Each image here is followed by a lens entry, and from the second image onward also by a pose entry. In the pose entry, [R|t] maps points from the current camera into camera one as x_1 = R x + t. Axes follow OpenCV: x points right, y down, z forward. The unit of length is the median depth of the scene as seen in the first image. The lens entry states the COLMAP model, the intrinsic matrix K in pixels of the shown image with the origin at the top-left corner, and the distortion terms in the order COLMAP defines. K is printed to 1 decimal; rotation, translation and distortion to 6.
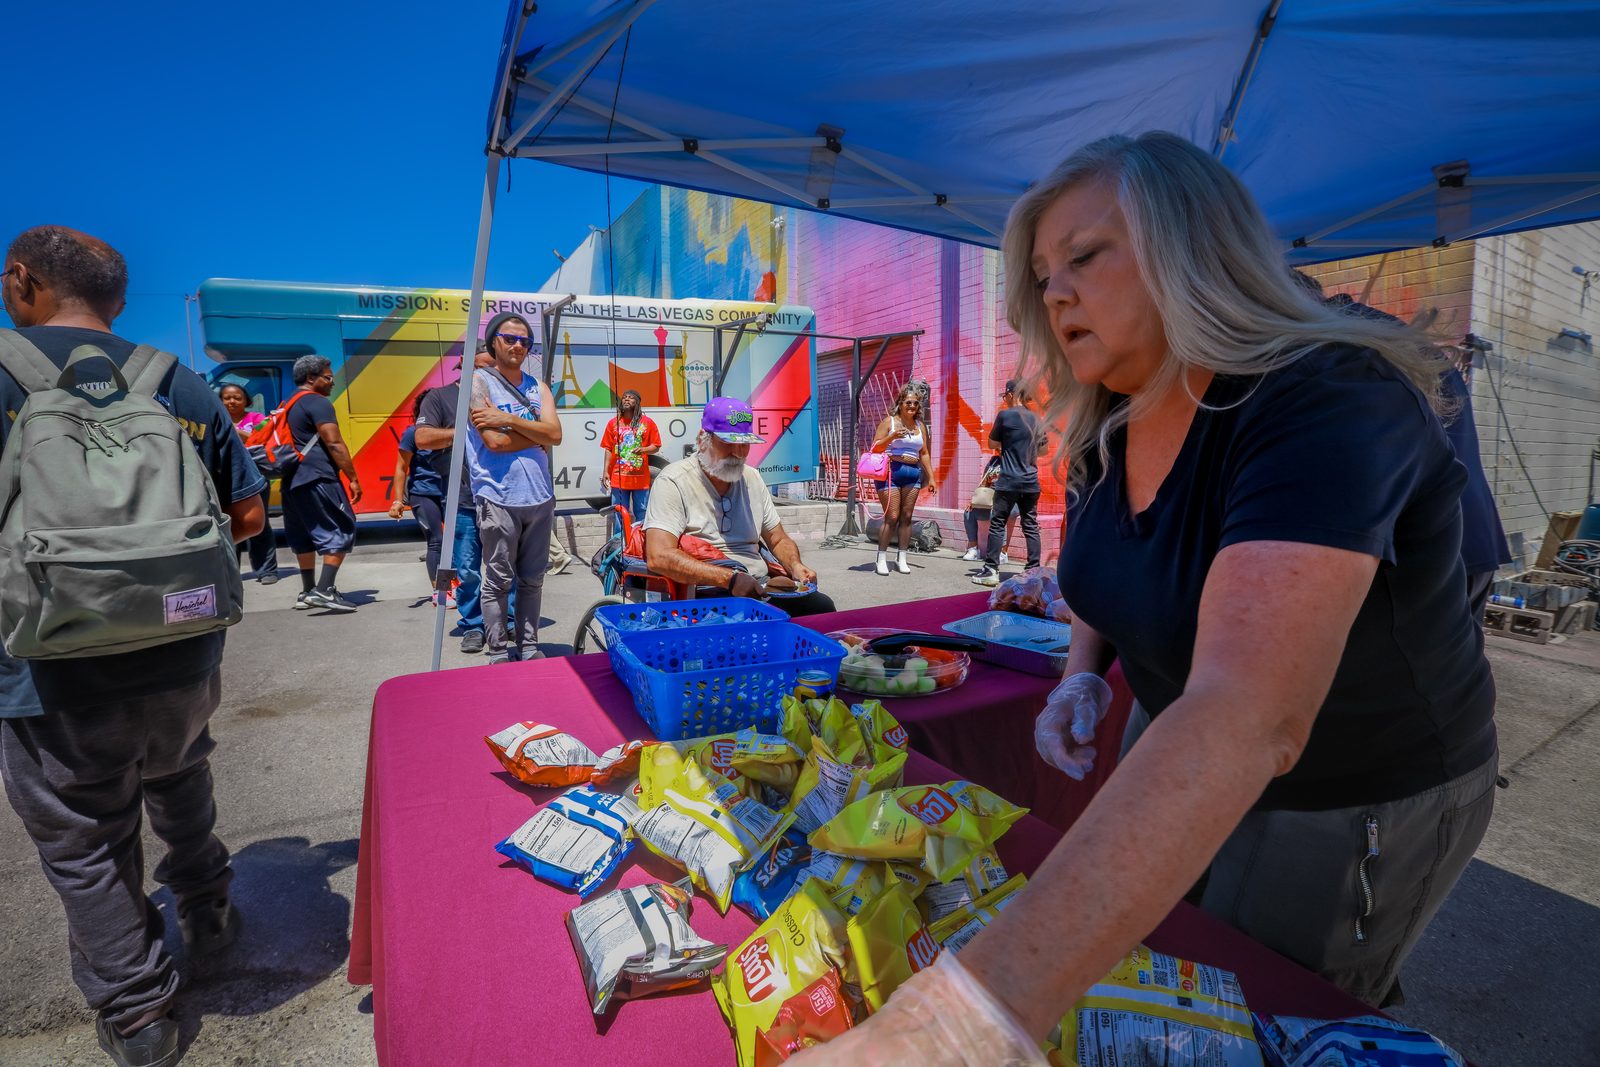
lens RADIAL K [[718.6, 0, 795.9], [0, 718.6, 524.9], [0, 0, 1]] dist [-0.055907, 0.020483]
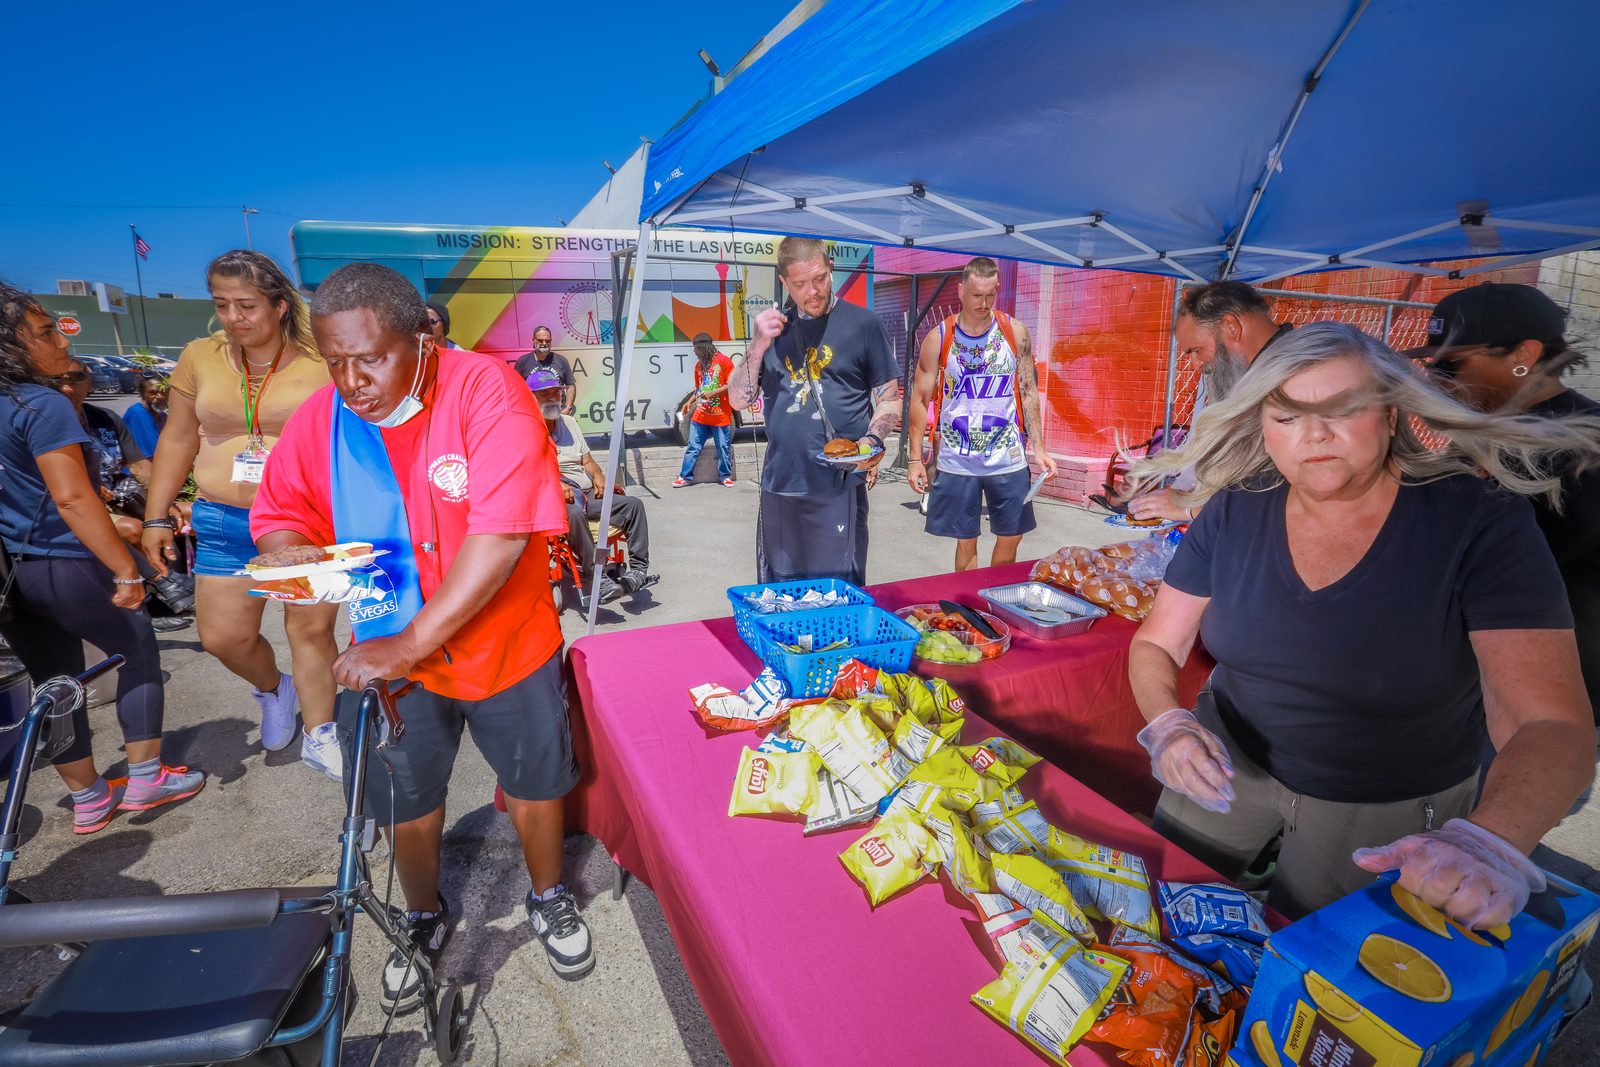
lens RADIAL K [[720.2, 0, 798.1], [0, 720.2, 525.2], [0, 0, 1]] dist [-0.058305, 0.023270]
pose [[0.998067, 0.023258, -0.057637, -0.014327], [-0.016153, 0.992545, 0.120806, -0.032018], [0.060017, -0.119641, 0.991002, -0.058026]]
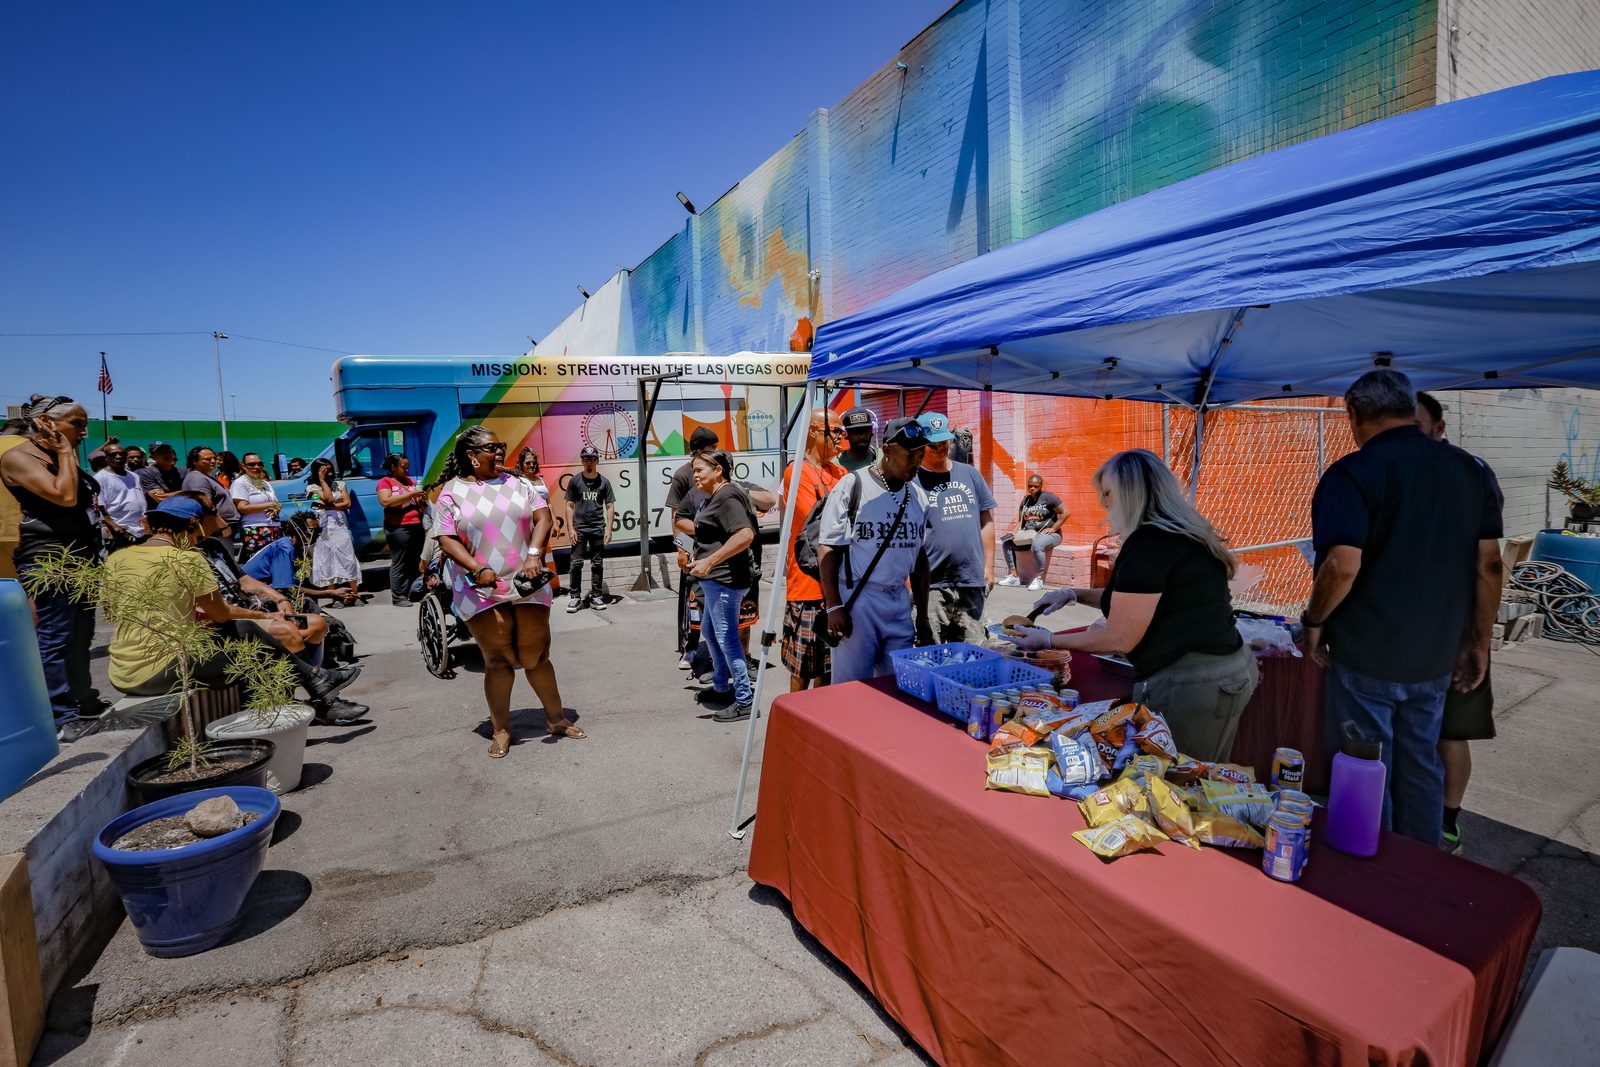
lens RADIAL K [[720.3, 0, 793.9], [0, 720.3, 524.5], [0, 0, 1]] dist [-0.056227, 0.021601]
pose [[0.999780, -0.020876, -0.002153, -0.096657], [0.020830, 0.999595, -0.019381, -0.032152], [0.002557, 0.019332, 0.999810, -0.145600]]
